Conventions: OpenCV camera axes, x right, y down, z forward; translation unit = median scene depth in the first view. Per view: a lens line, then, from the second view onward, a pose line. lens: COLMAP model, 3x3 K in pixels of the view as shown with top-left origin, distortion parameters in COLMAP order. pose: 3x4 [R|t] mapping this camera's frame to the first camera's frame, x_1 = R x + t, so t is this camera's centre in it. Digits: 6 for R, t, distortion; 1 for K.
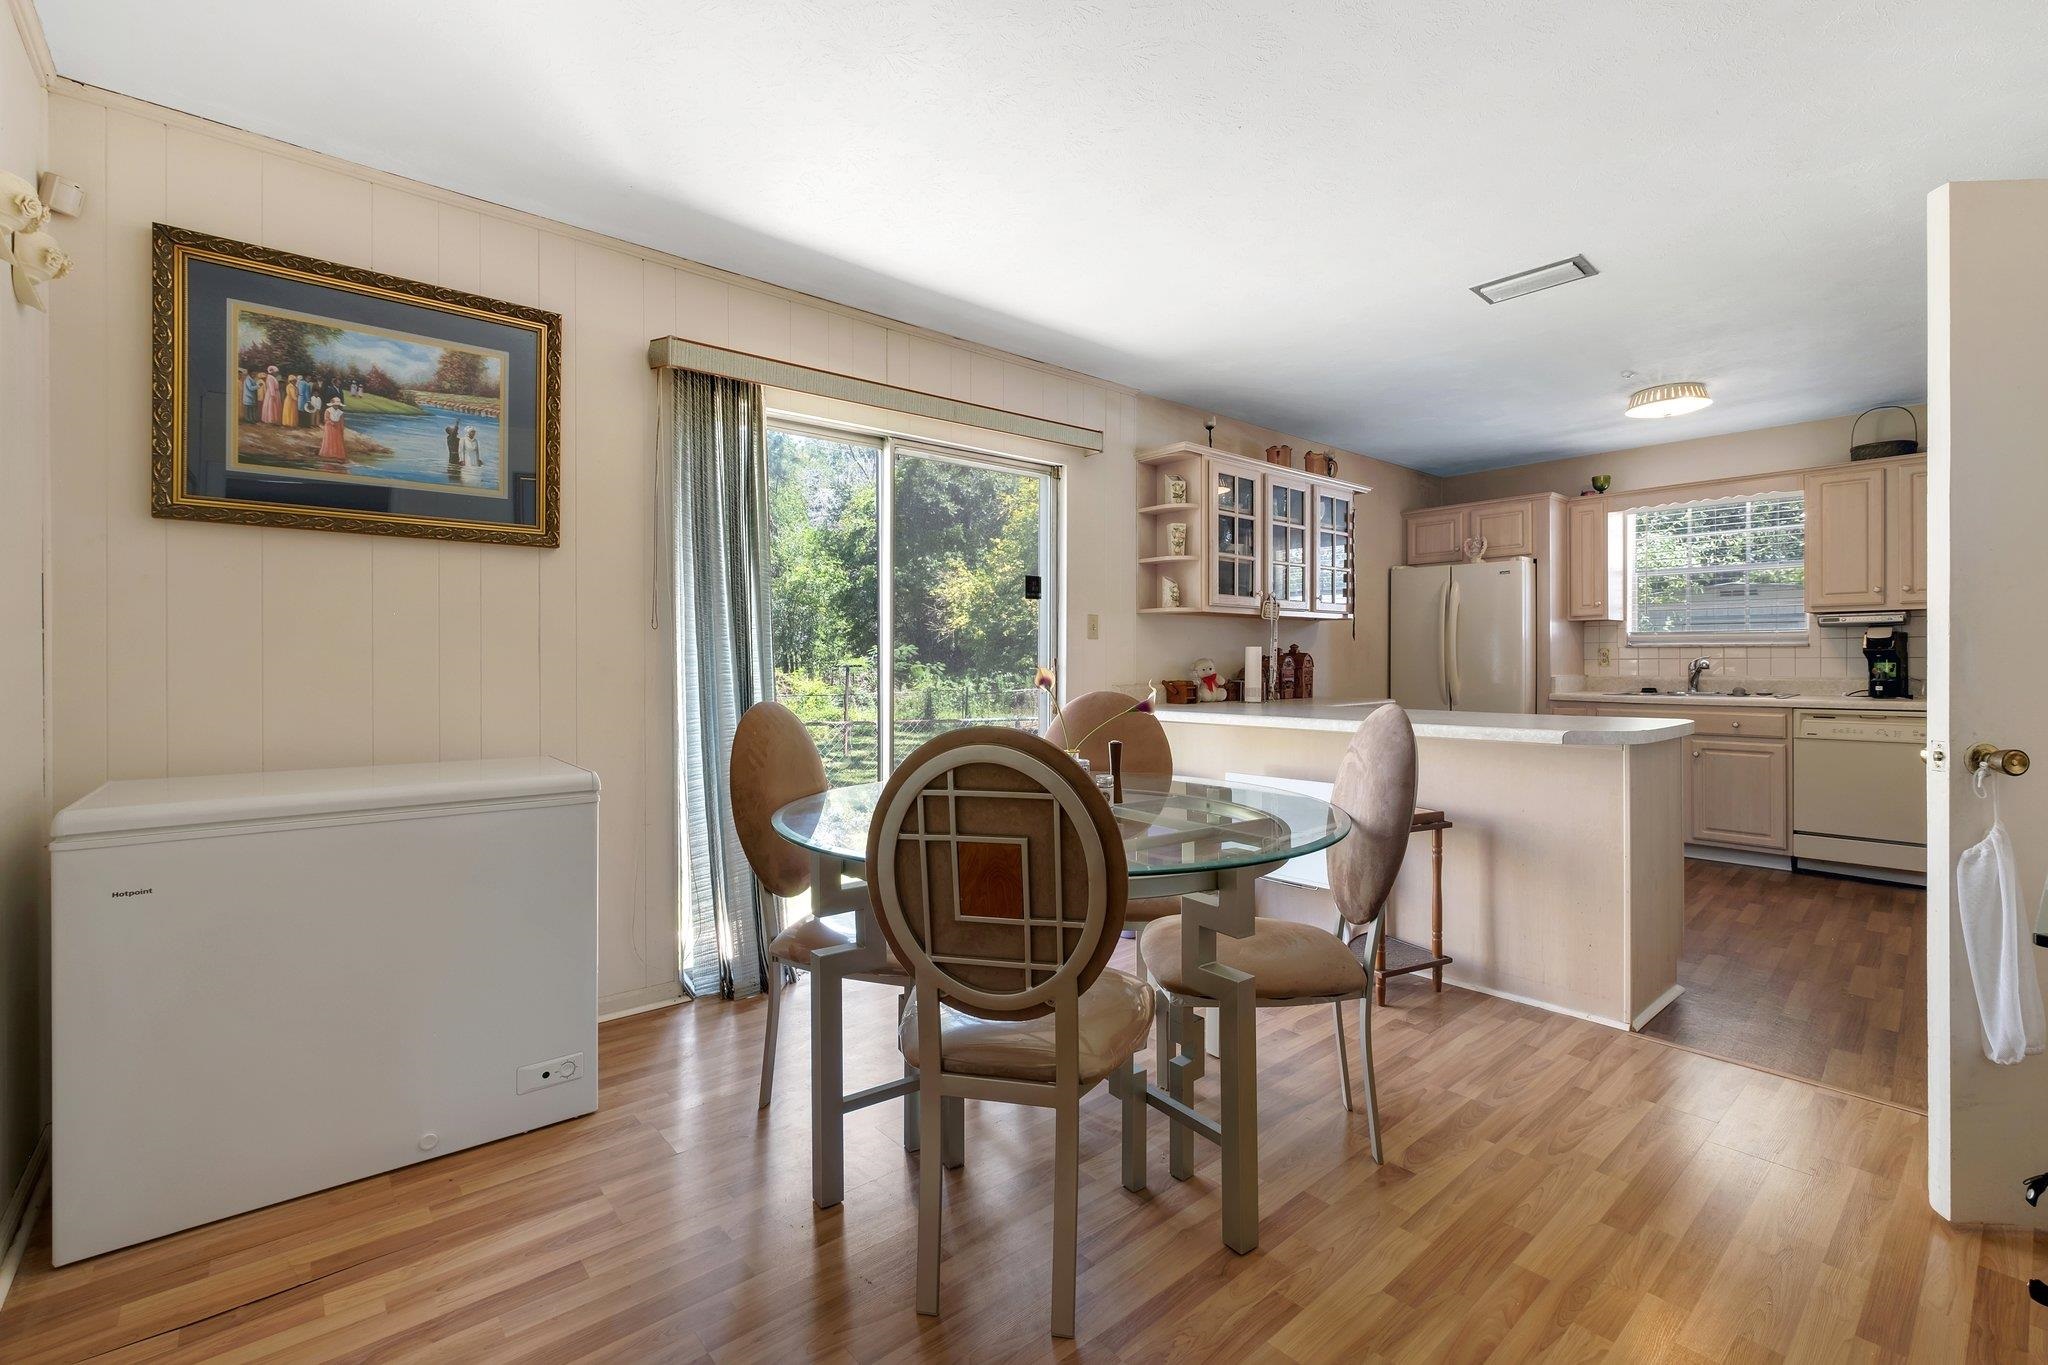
lens RADIAL K [[897.5, 0, 1019.5], [0, 897.5, 664.8], [0, 0, 1]] dist [-0.007205, 0.000770]
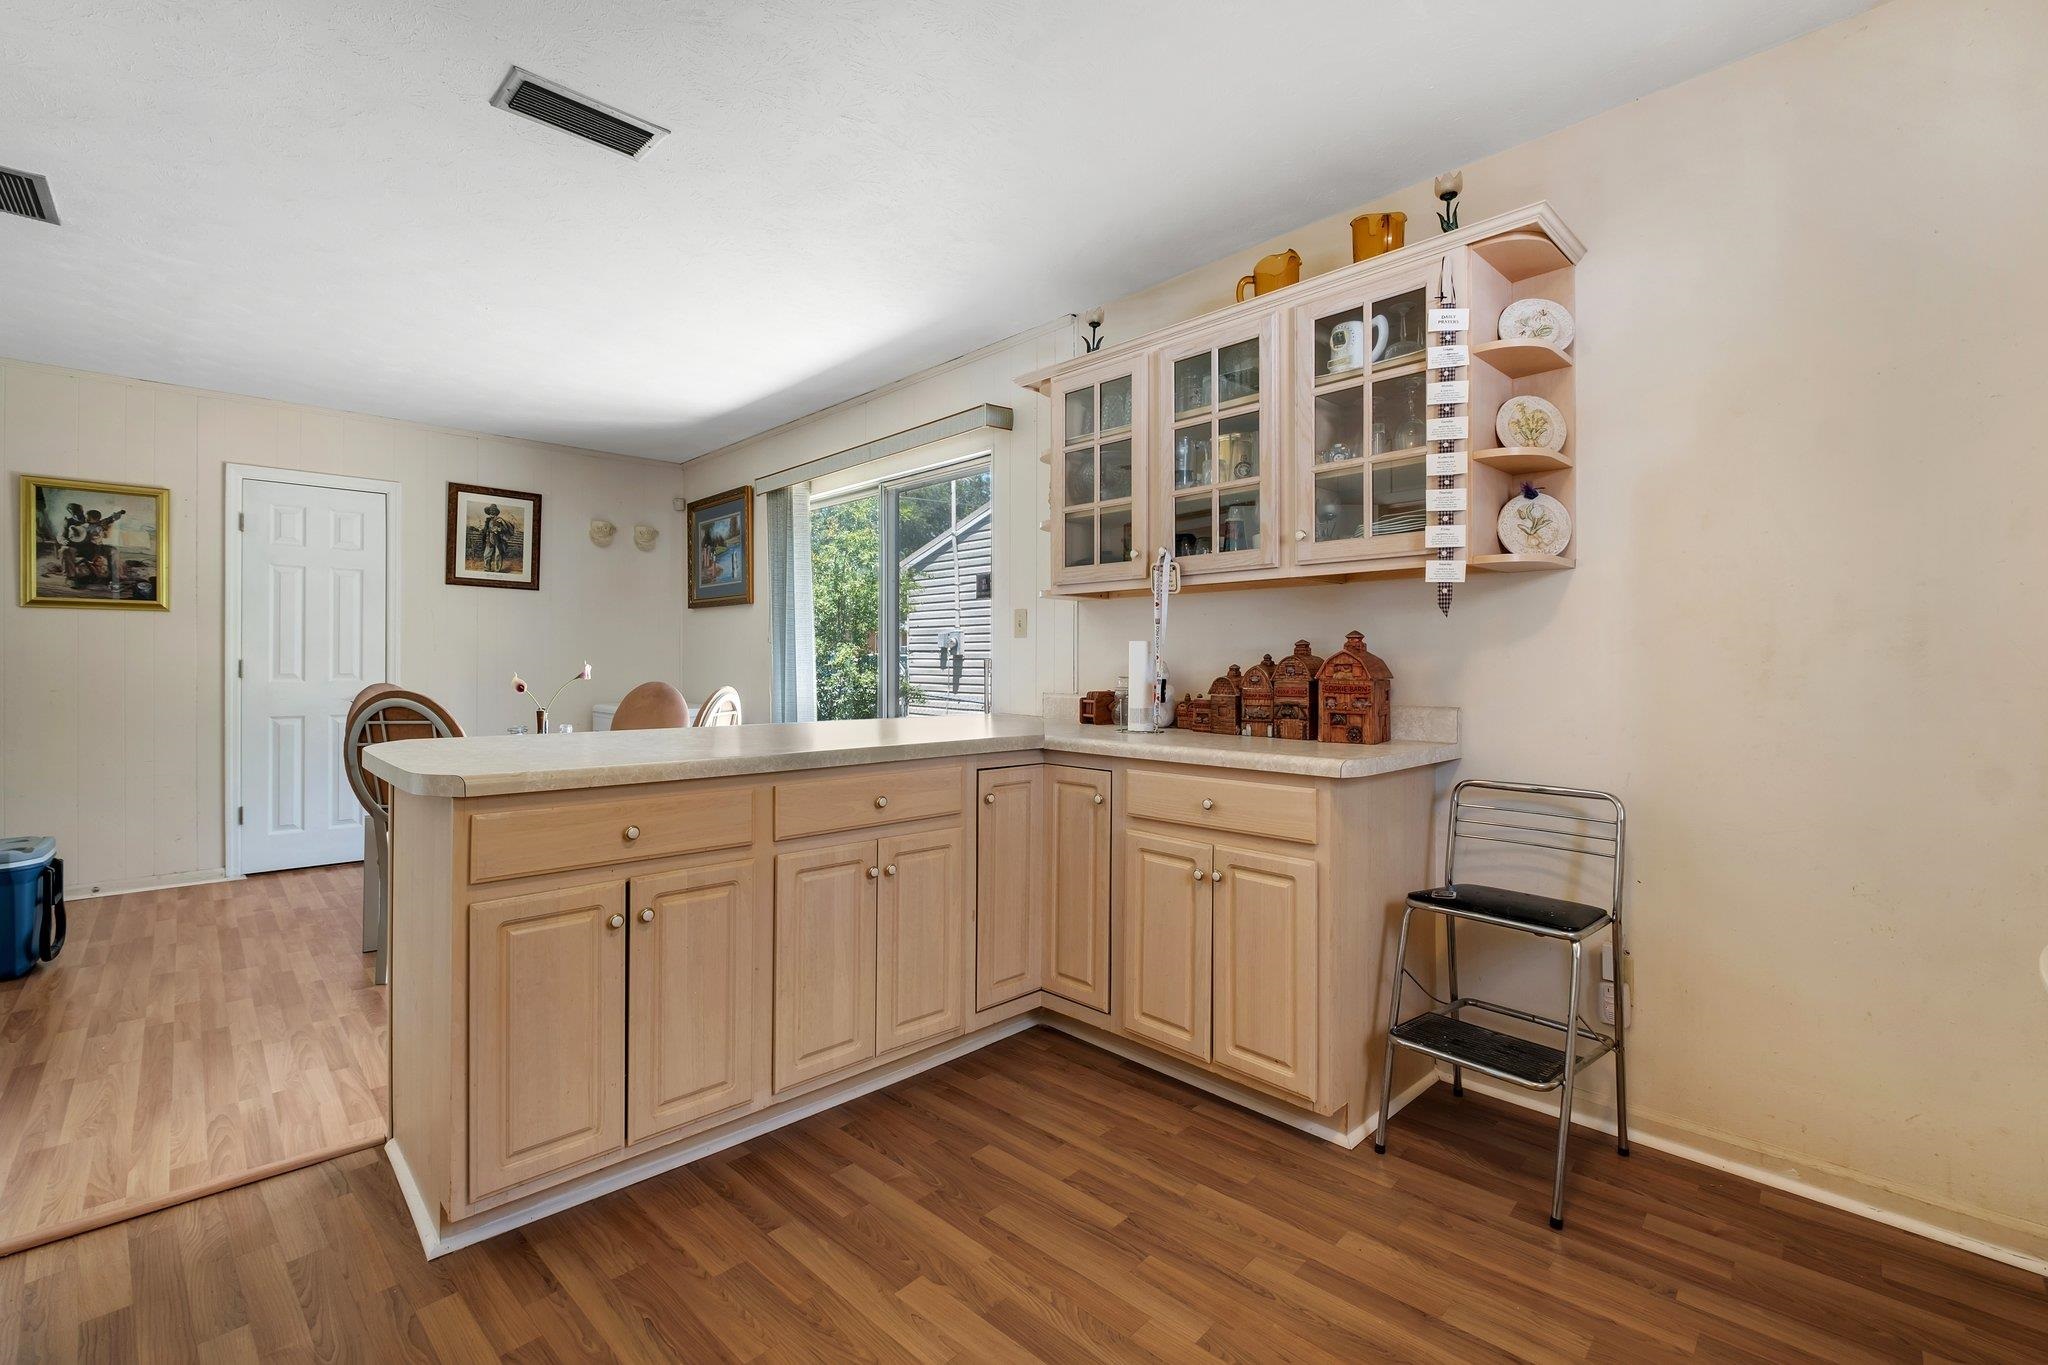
lens RADIAL K [[897.5, 0, 1028.7], [0, 897.5, 665.9], [0, 0, 1]] dist [-0.007205, 0.000770]
pose [[0.050900, 0.008174, -0.998670, 0.891817], [-0.007282, 0.999943, 0.007814, -0.007349], [0.998677, 0.006875, 0.050956, 0.909186]]
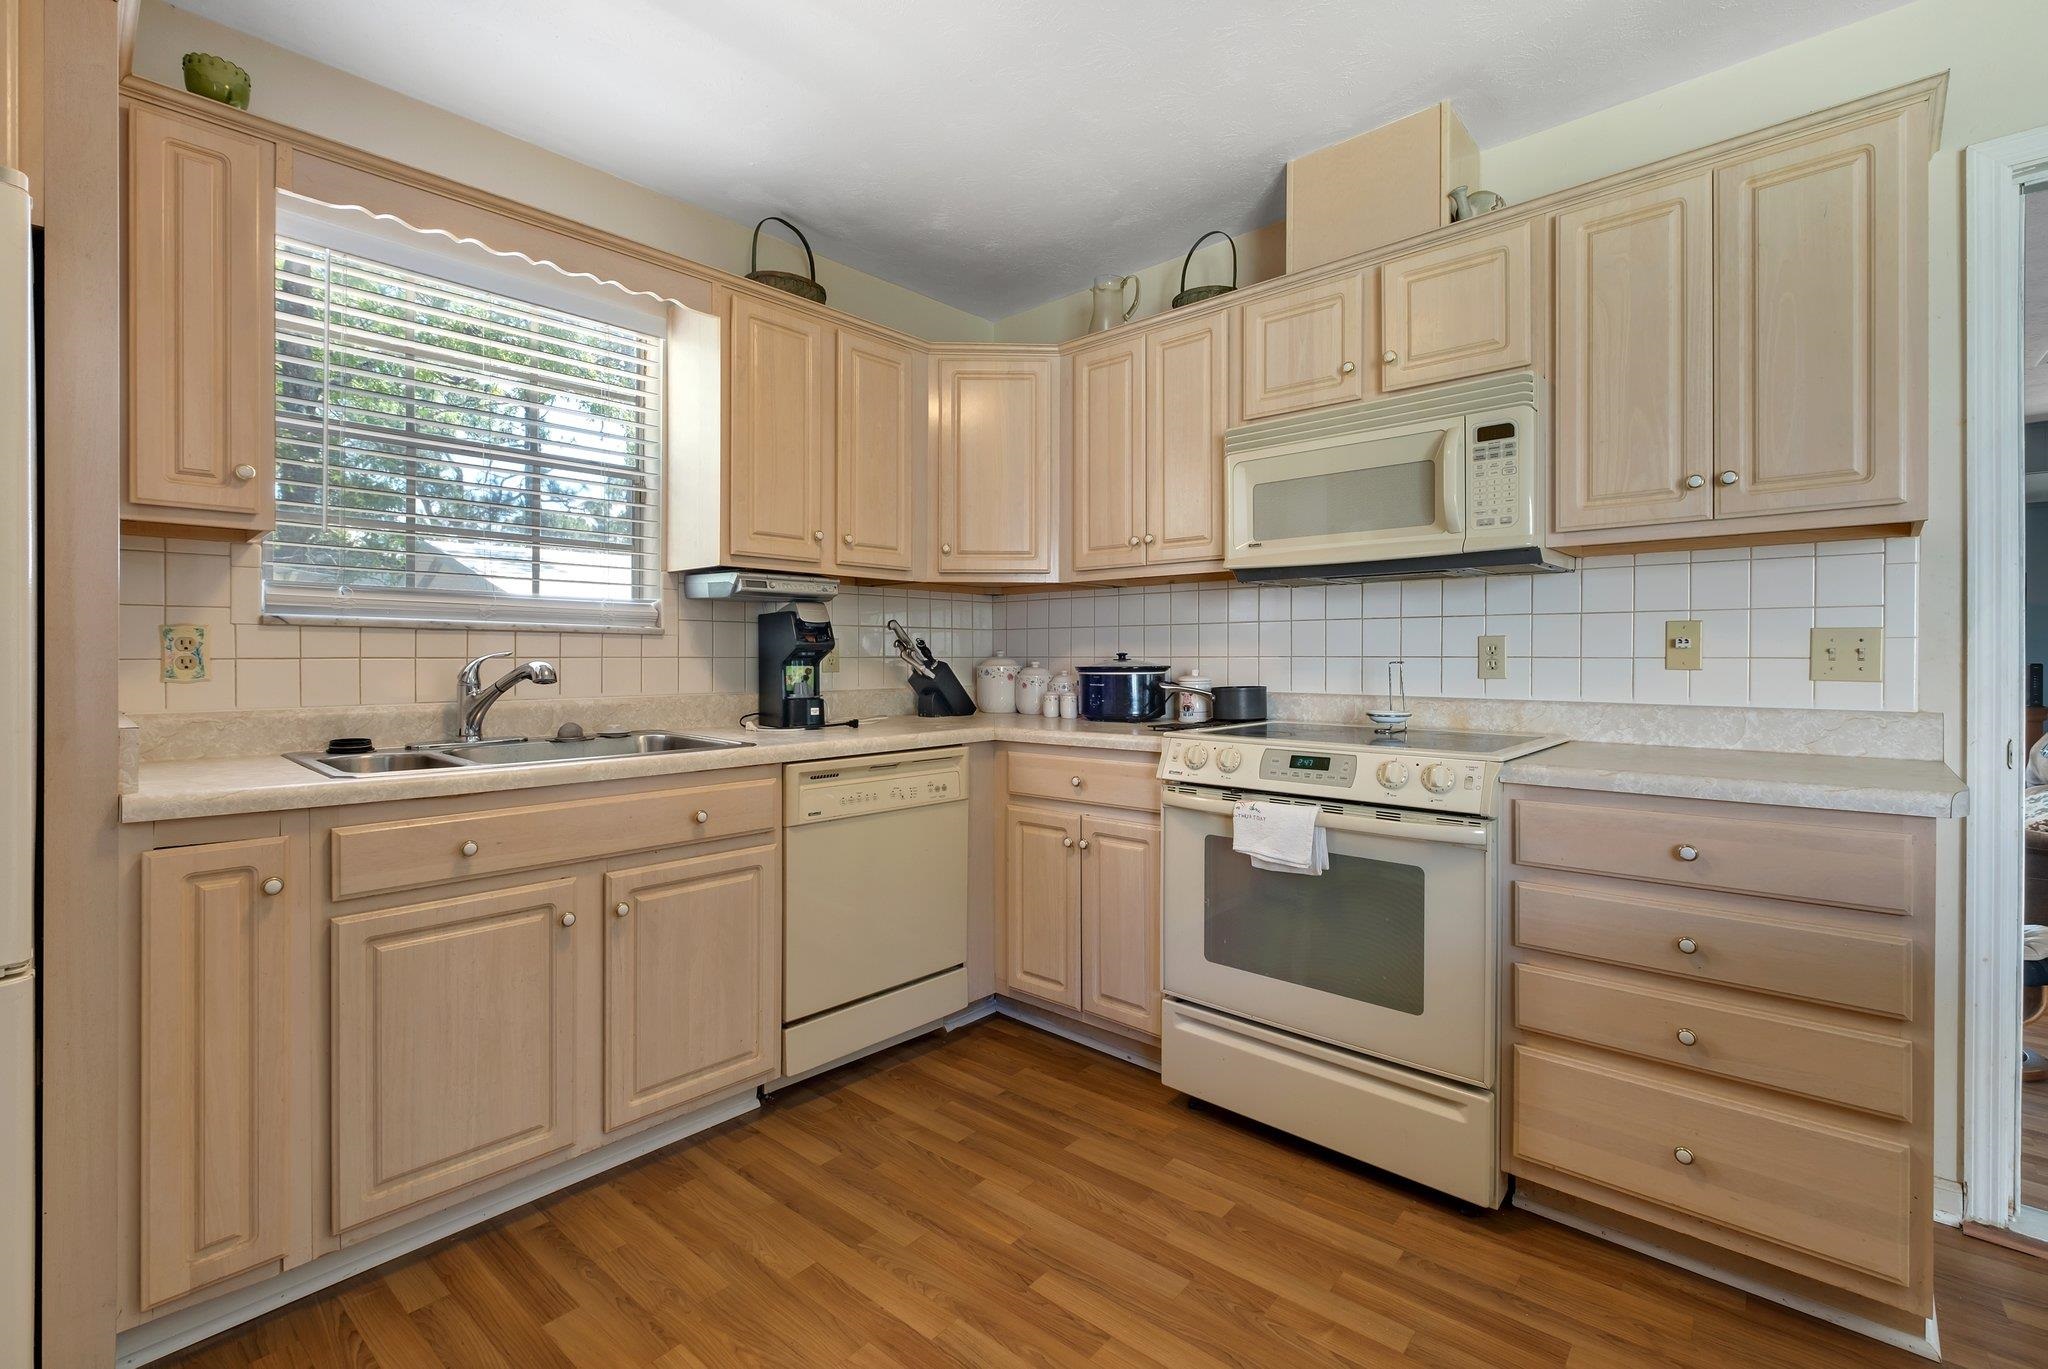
lens RADIAL K [[934.6, 0, 1010.5], [0, 934.6, 663.4], [0, 0, 1]] dist [-0.001457, -0.003089]
pose [[-0.123679, -0.001161, 0.992322, 0.359594], [0.005159, 0.999985, 0.001813, -0.004535], [-0.992309, 0.005343, -0.123671, 0.929096]]
